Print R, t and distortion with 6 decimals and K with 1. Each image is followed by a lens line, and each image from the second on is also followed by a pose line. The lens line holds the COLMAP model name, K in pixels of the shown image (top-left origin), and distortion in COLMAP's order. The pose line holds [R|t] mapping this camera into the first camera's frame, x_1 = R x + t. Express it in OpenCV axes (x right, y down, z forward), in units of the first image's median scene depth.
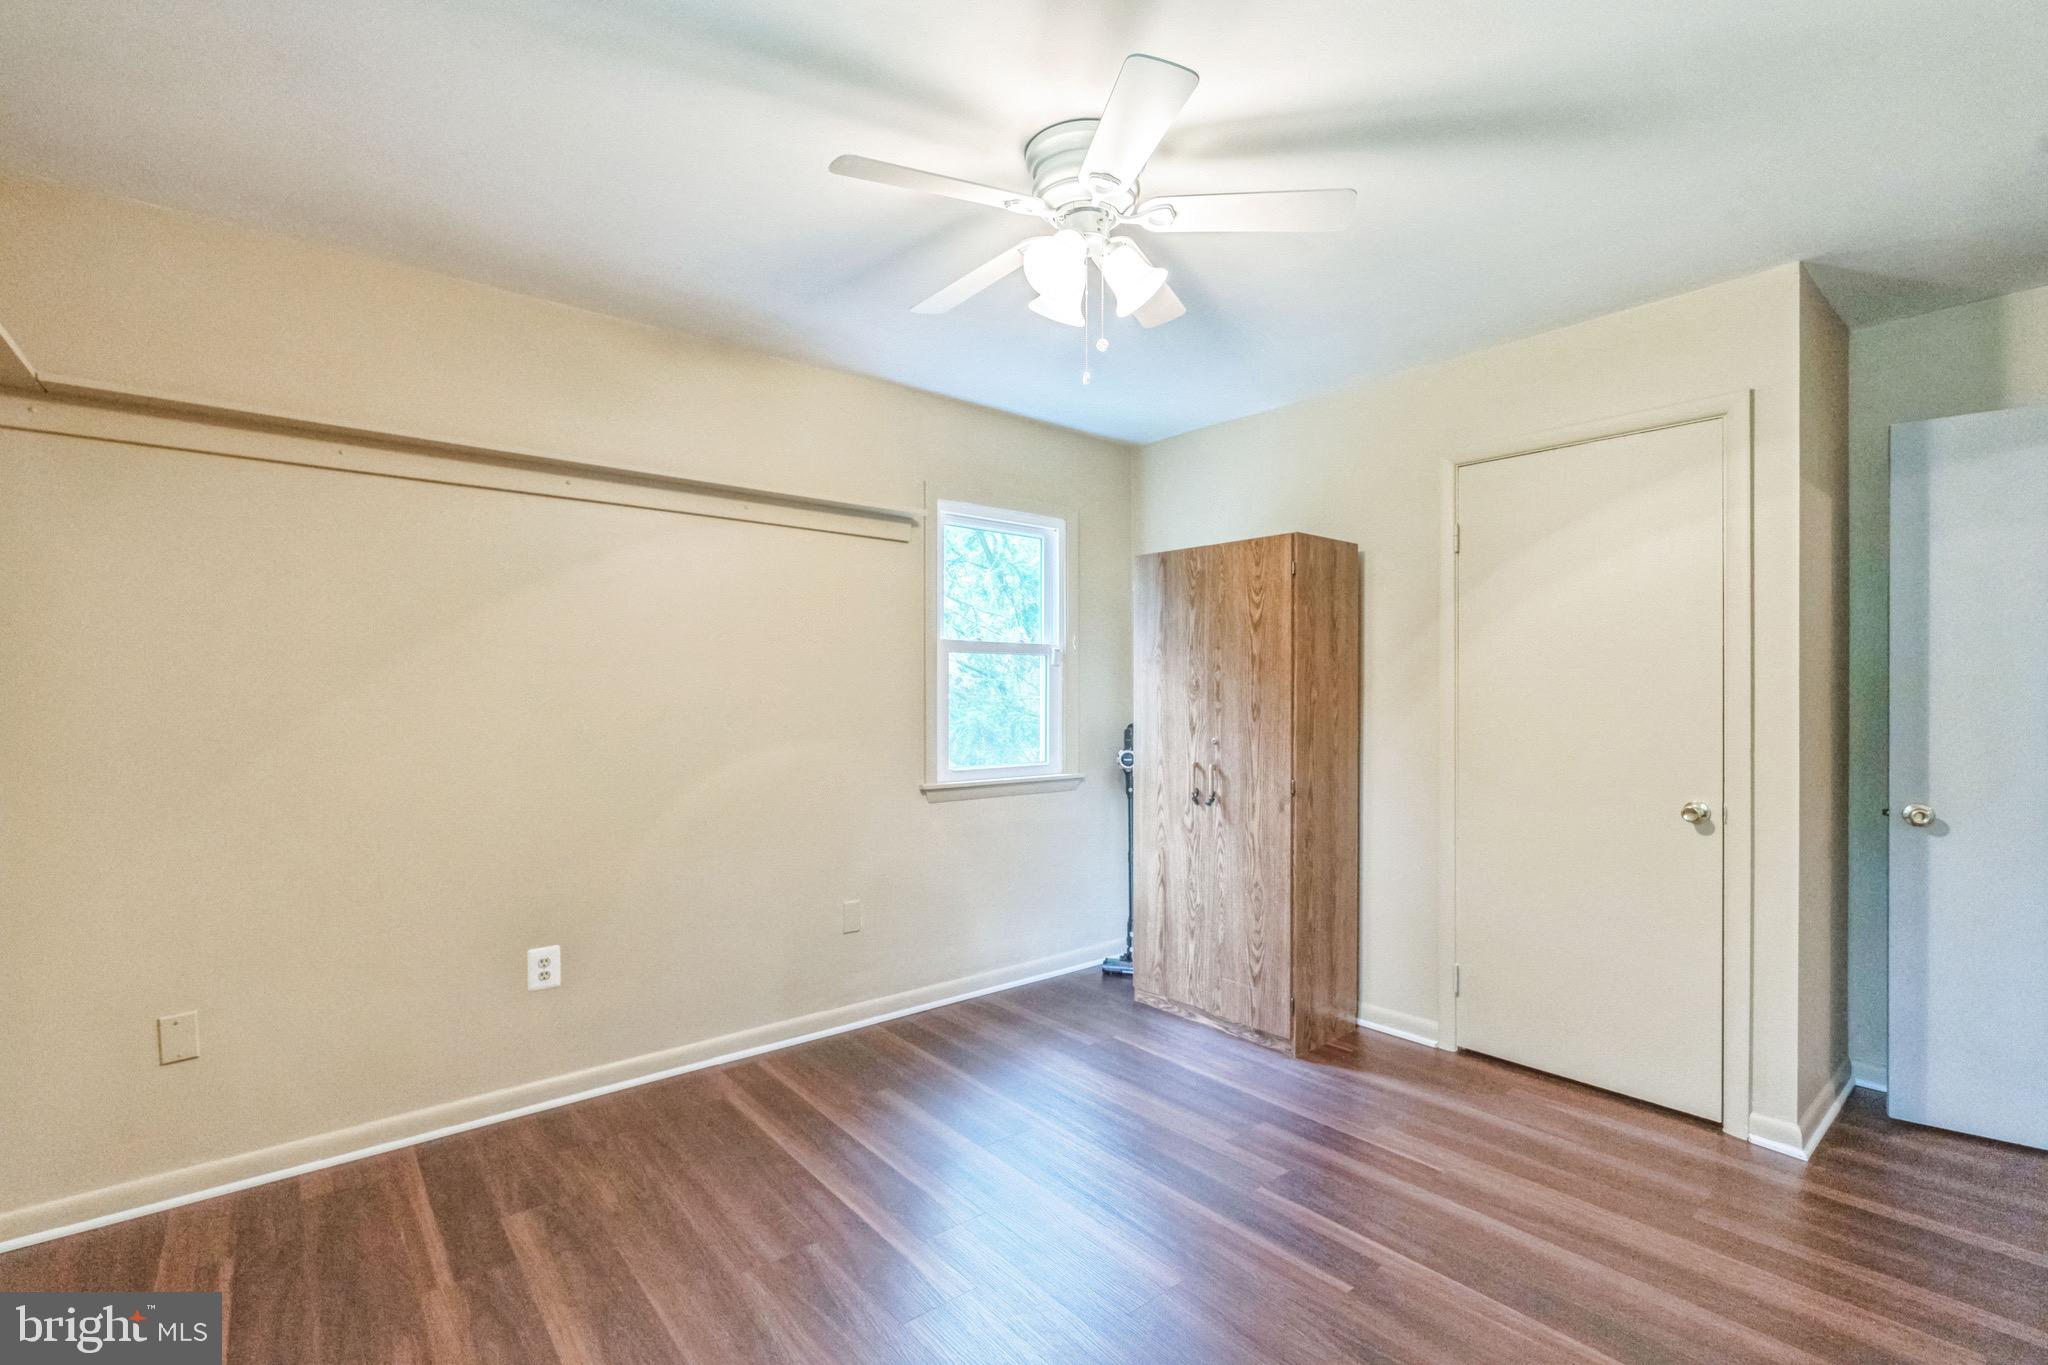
lens RADIAL K [[918.9, 0, 1023.8], [0, 918.9, 693.6], [0, 0, 1]] dist [-0.002212, -0.000054]
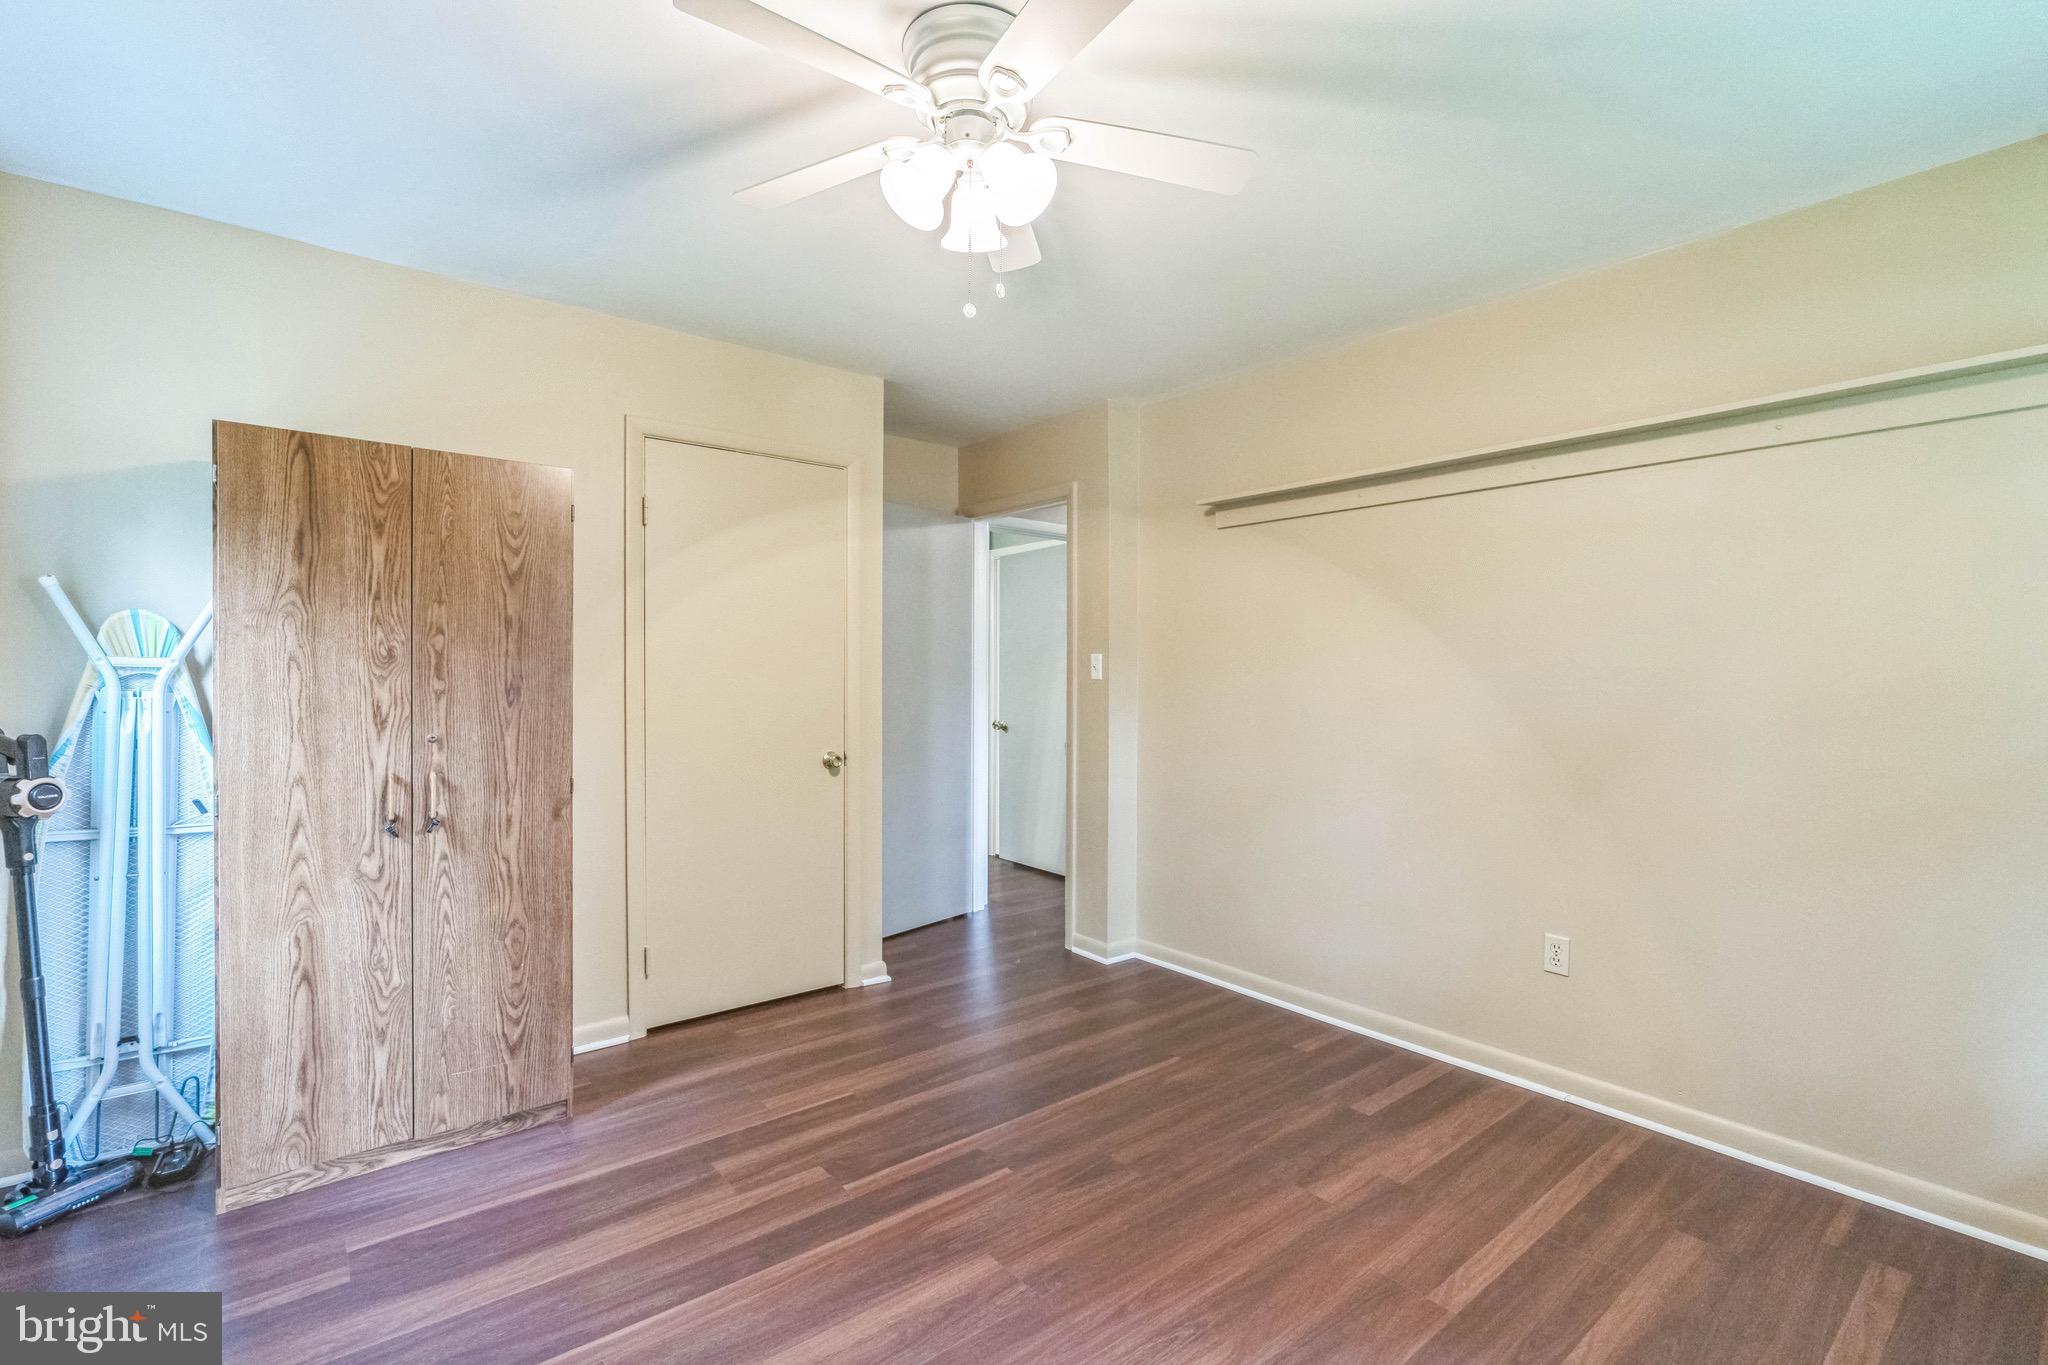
lens RADIAL K [[918.9, 0, 1023.8], [0, 918.9, 693.6], [0, 0, 1]] dist [-0.002212, -0.000054]
pose [[0.013949, -0.019076, 0.999721, -0.478209], [-0.002299, 0.999815, 0.019110, 0.004668], [-0.999900, -0.002564, 0.013903, 0.560212]]
